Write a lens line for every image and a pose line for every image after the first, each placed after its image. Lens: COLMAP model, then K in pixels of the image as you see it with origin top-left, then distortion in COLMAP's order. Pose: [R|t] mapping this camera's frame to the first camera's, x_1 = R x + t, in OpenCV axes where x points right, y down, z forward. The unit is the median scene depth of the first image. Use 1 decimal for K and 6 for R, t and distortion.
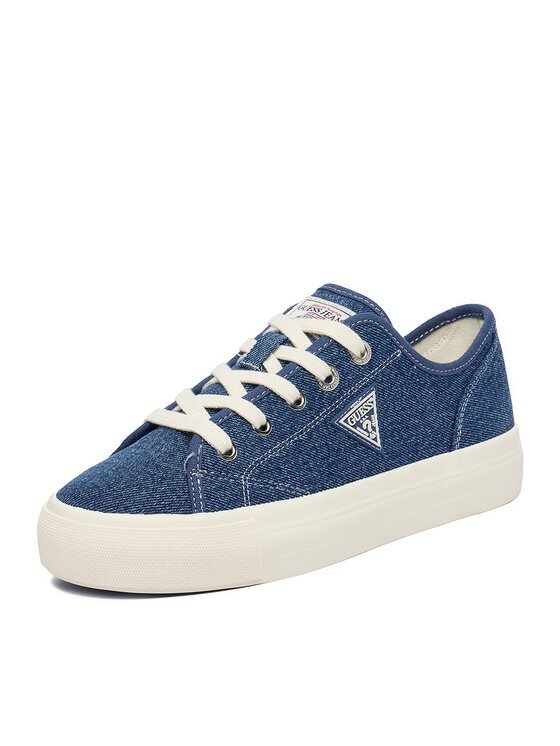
lens RADIAL K [[1460.2, 0, 279.6], [0, 1460.2, 372.7], [0, 0, 1]] dist [-0.000779, 0.000000]
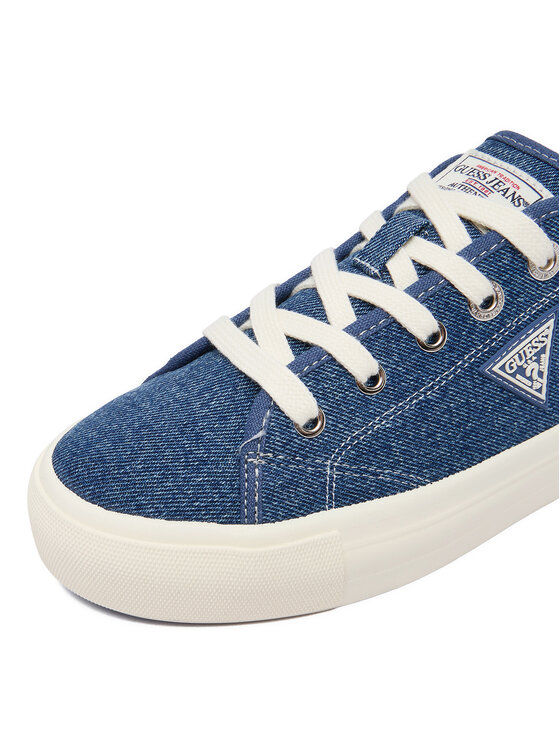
lens RADIAL K [[754.0, 0, 251.8], [0, 754.0, 382.1], [0, 0, 1]] dist [-0.035658, 0.000000]
pose [[0.977434, 0.141573, -0.156780, -0.010978], [-0.070639, 0.918513, 0.389029, -0.085363], [0.199080, -0.369176, 0.907787, 0.679273]]
